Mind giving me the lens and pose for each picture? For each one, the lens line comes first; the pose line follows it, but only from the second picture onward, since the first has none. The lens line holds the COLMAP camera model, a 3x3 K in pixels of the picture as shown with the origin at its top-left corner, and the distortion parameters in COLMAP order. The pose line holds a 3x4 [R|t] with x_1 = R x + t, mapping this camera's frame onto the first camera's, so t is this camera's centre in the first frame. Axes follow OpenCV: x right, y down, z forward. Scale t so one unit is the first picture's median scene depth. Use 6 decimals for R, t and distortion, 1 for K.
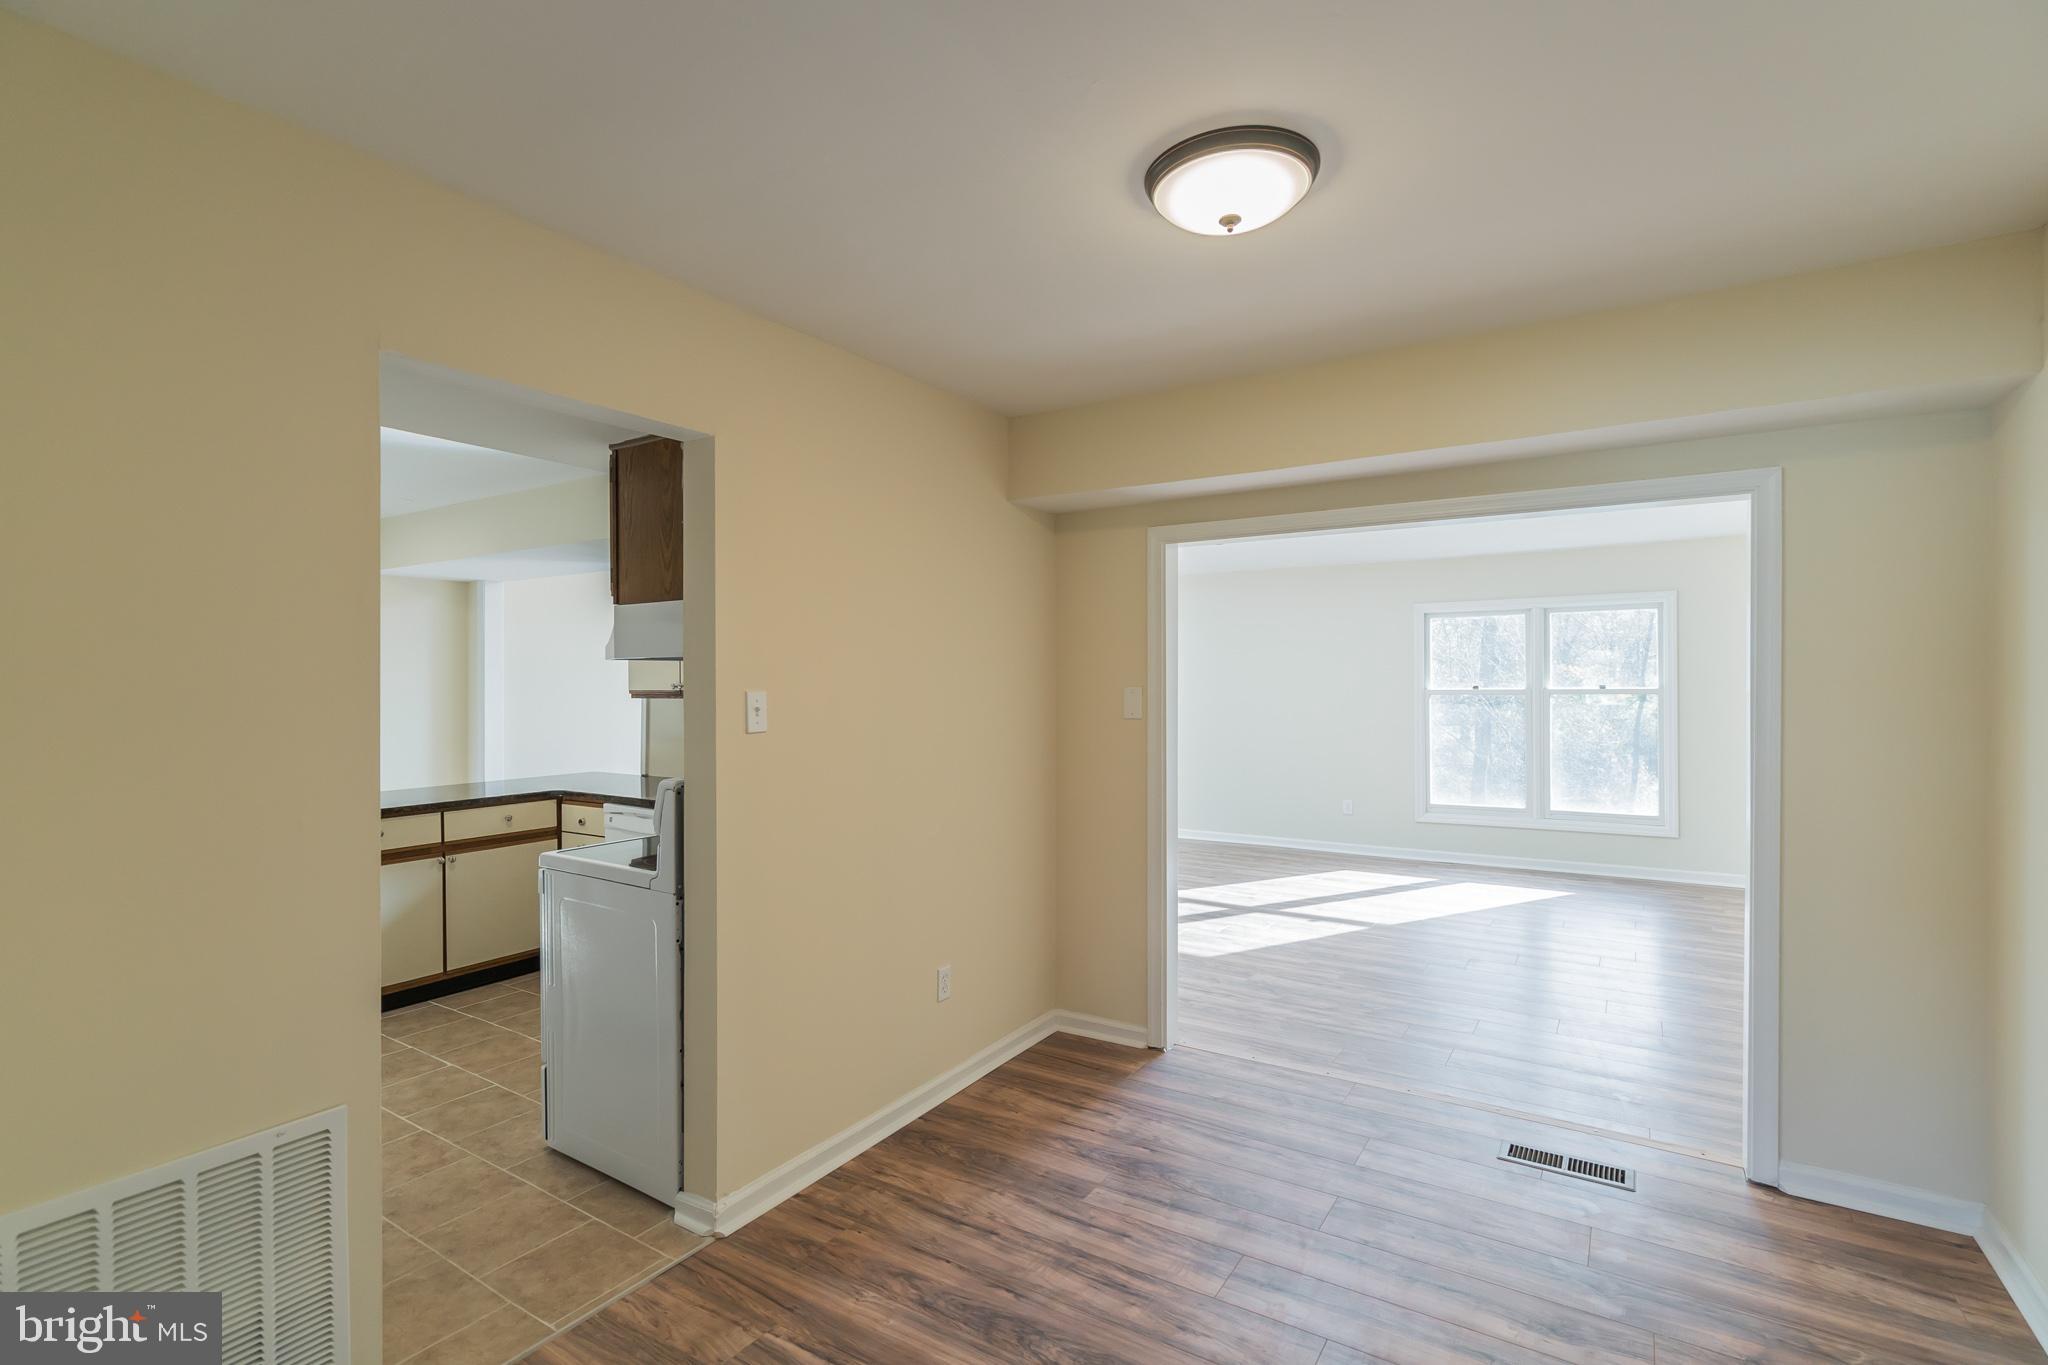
lens RADIAL K [[924.9, 0, 1058.0], [0, 924.9, 688.1], [0, 0, 1]] dist [-0.014774, 0.002162]
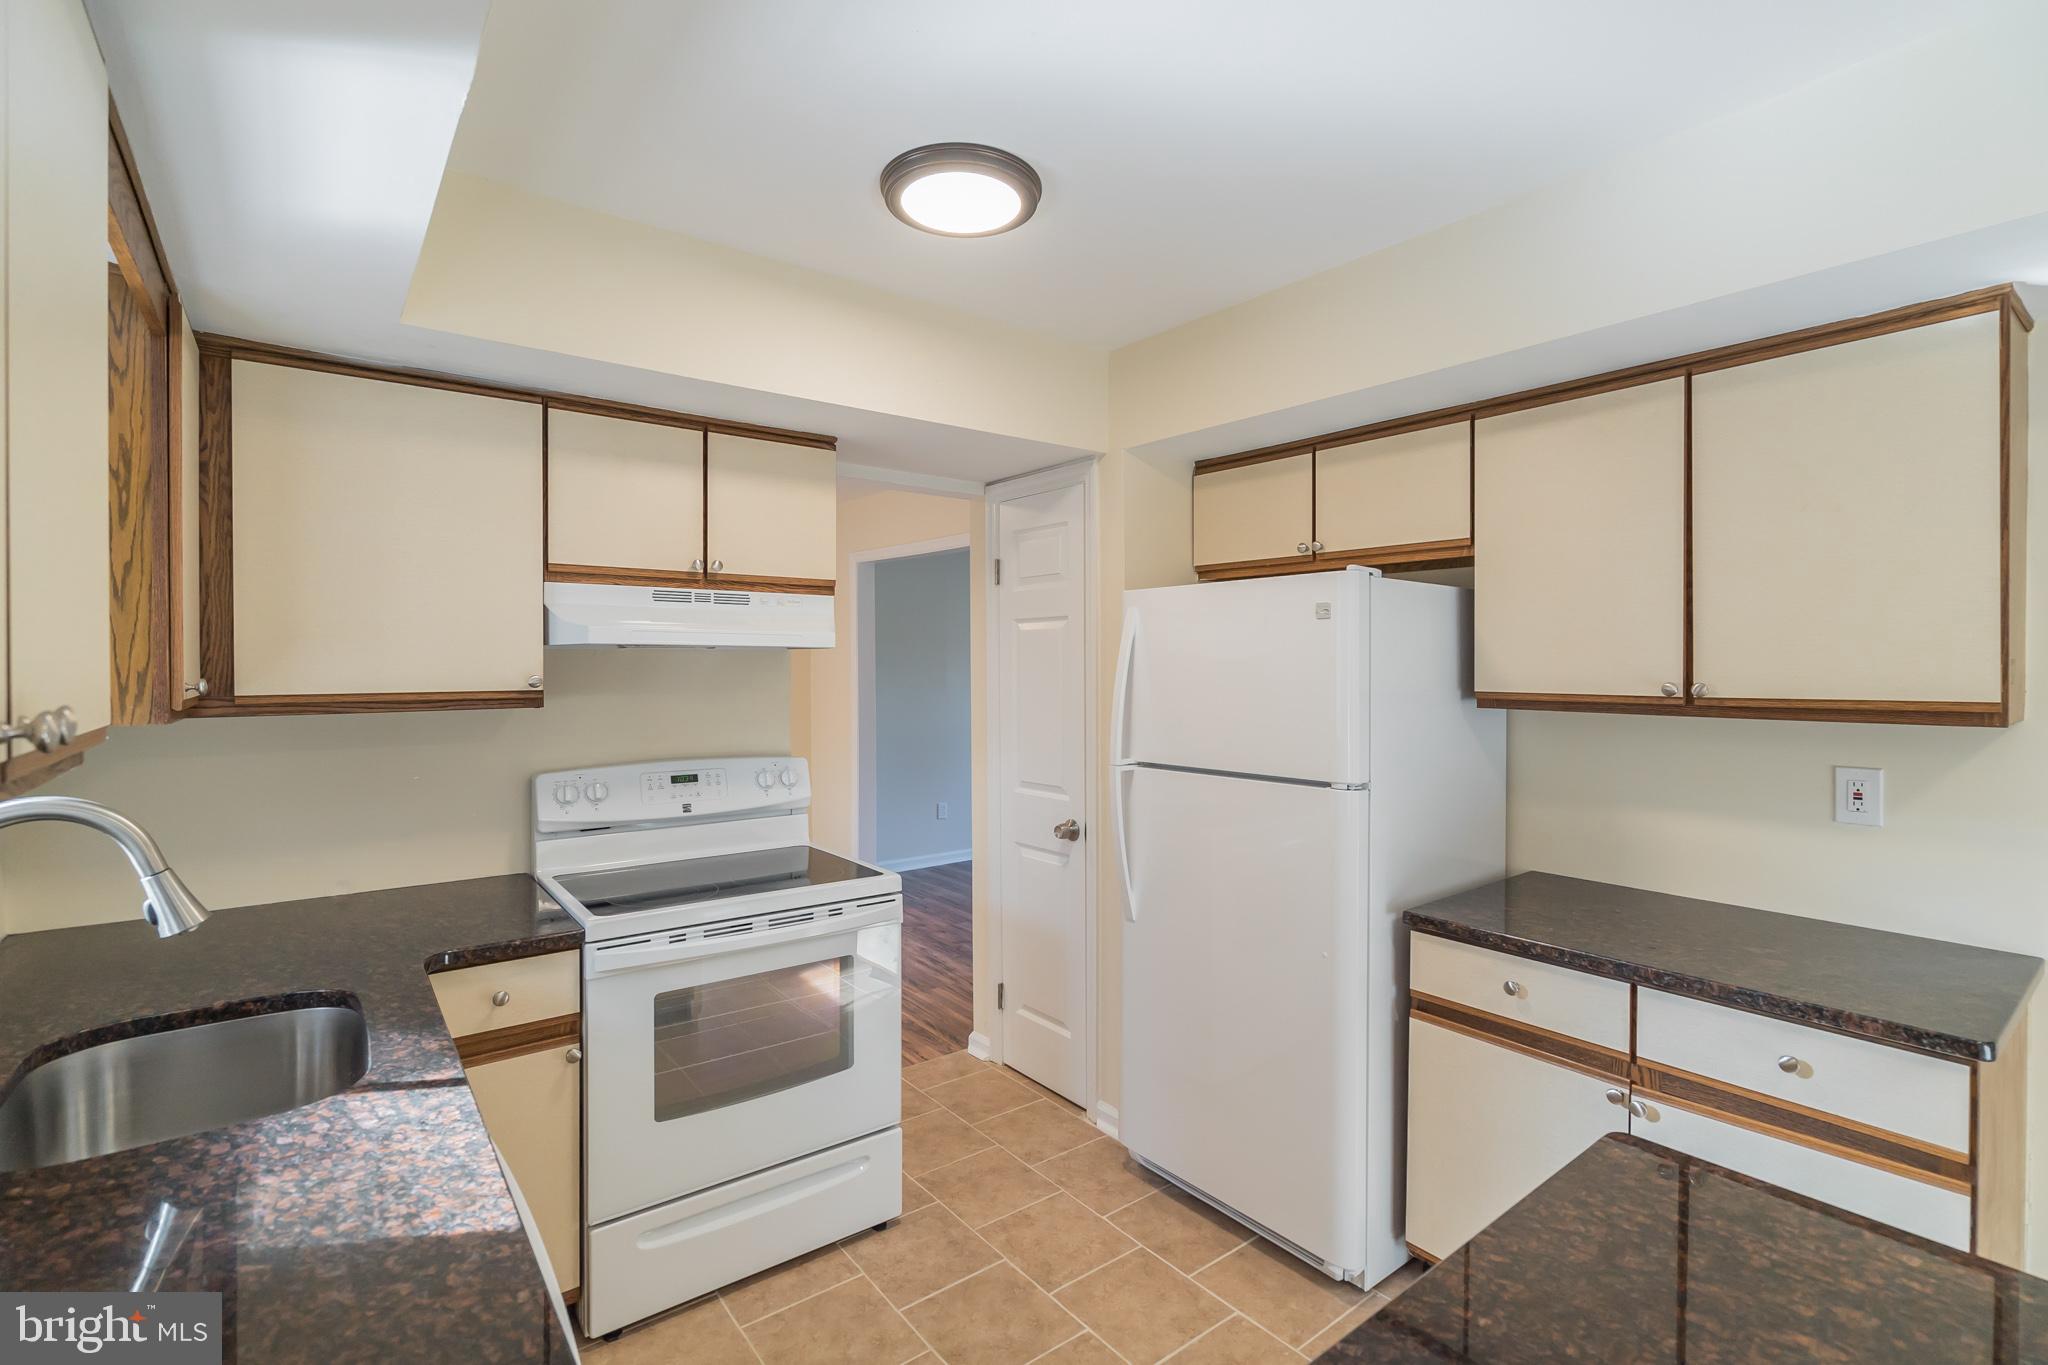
lens RADIAL K [[924.9, 0, 1023.1], [0, 924.9, 663.9], [0, 0, 1]] dist [-0.014774, 0.002162]
pose [[-0.930104, 0.002973, 0.367285, -0.631468], [0.005872, 0.999960, 0.006775, -0.012078], [-0.367250, 0.008458, -0.930084, 1.124343]]
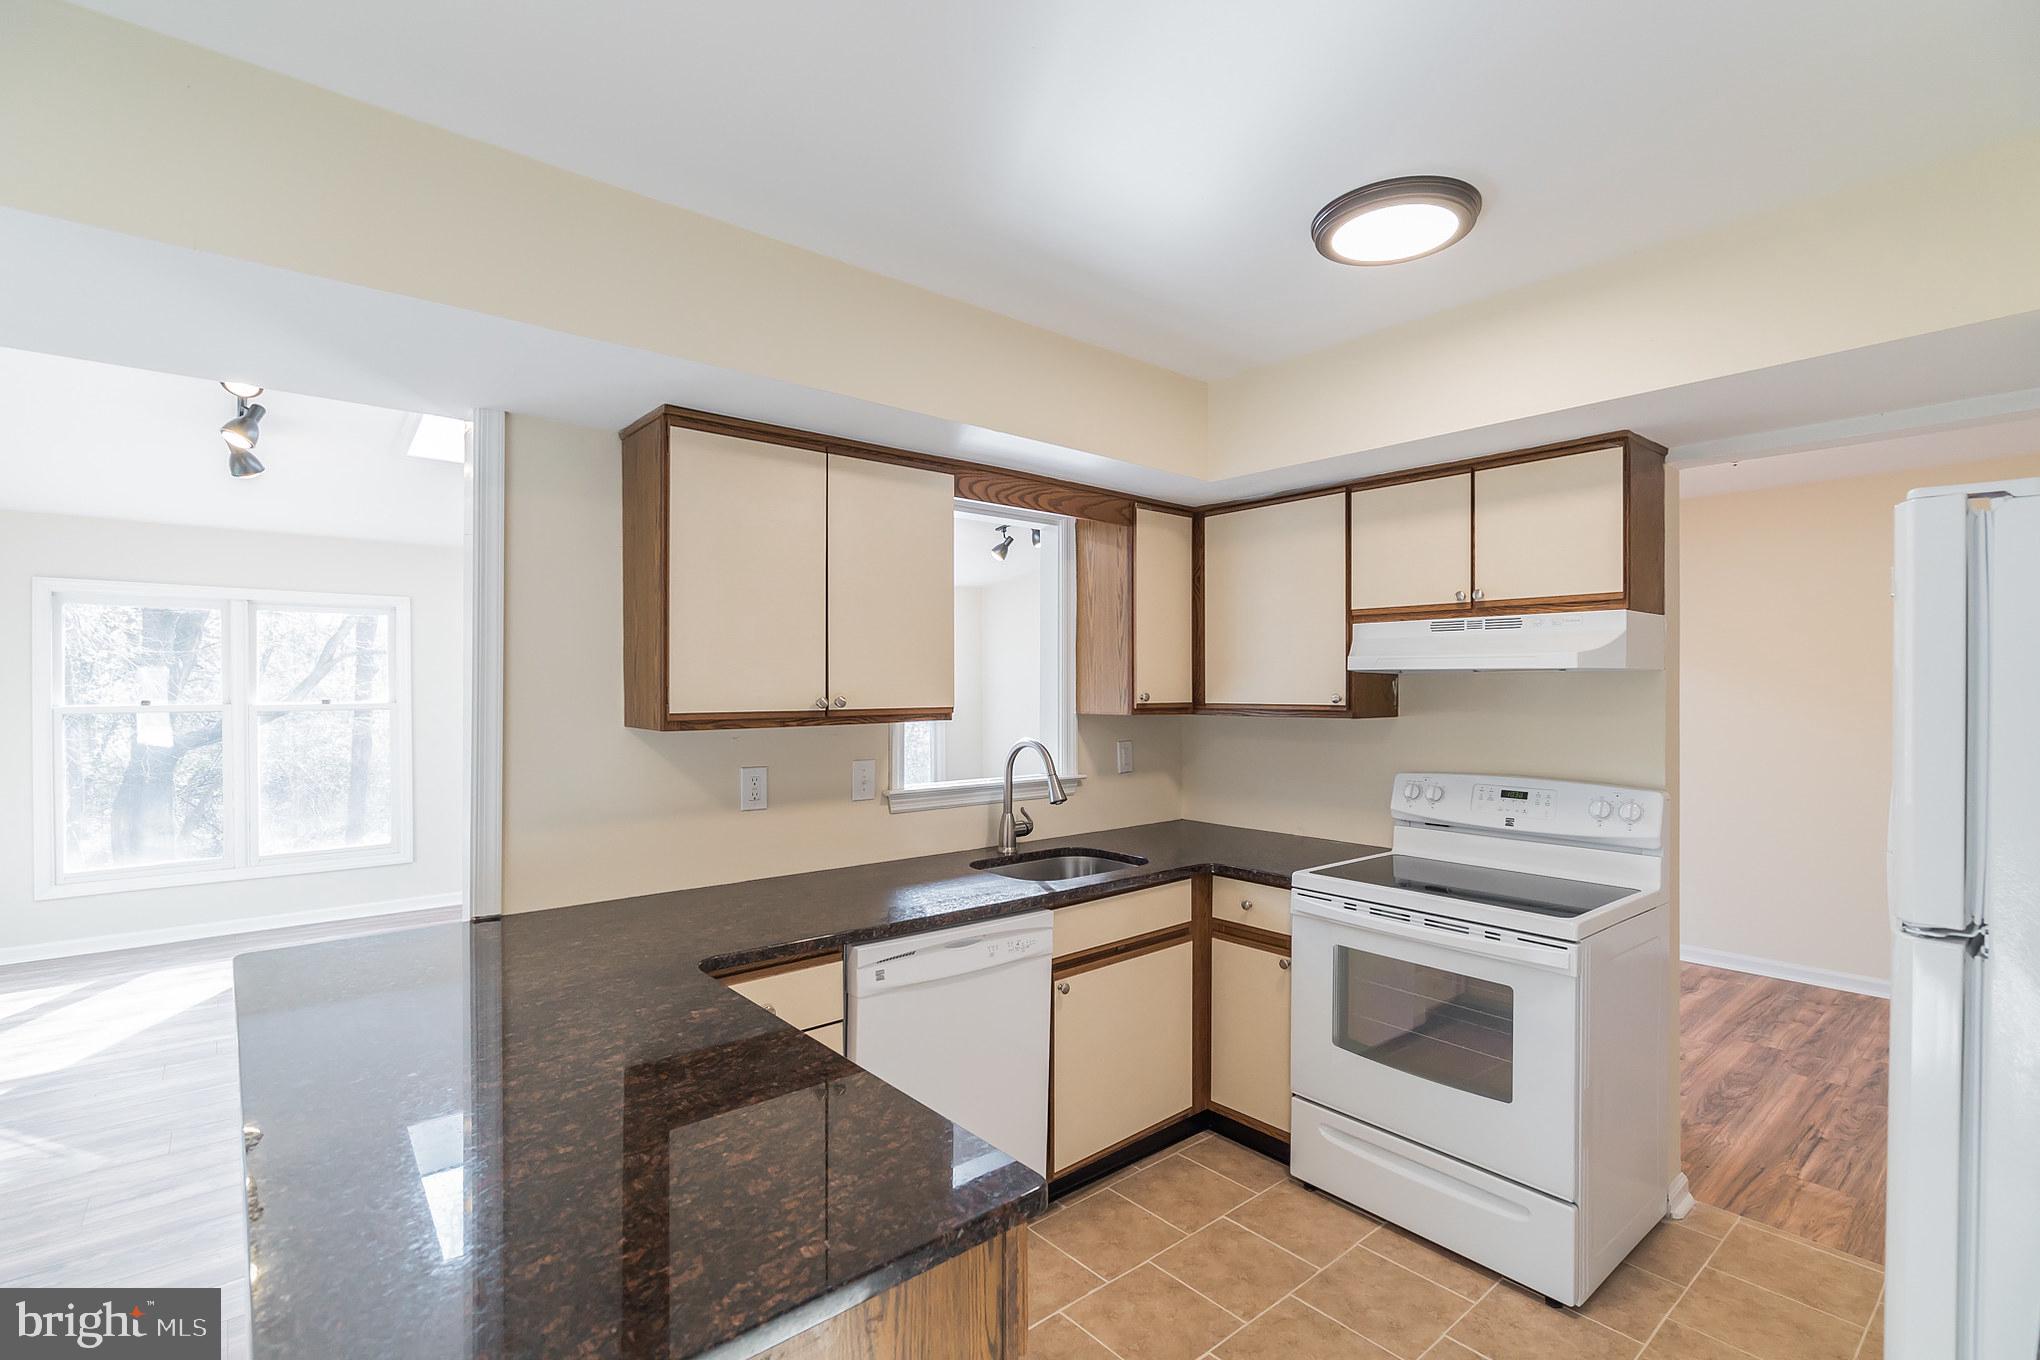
lens RADIAL K [[930.5, 0, 1017.0], [0, 930.5, 670.8], [0, 0, 1]] dist [-0.016112, 0.002713]
pose [[0.329177, 0.018065, 0.944095, -0.921102], [0.007611, 0.999734, -0.021783, -0.008286], [-0.944237, 0.014356, 0.328952, 0.758680]]
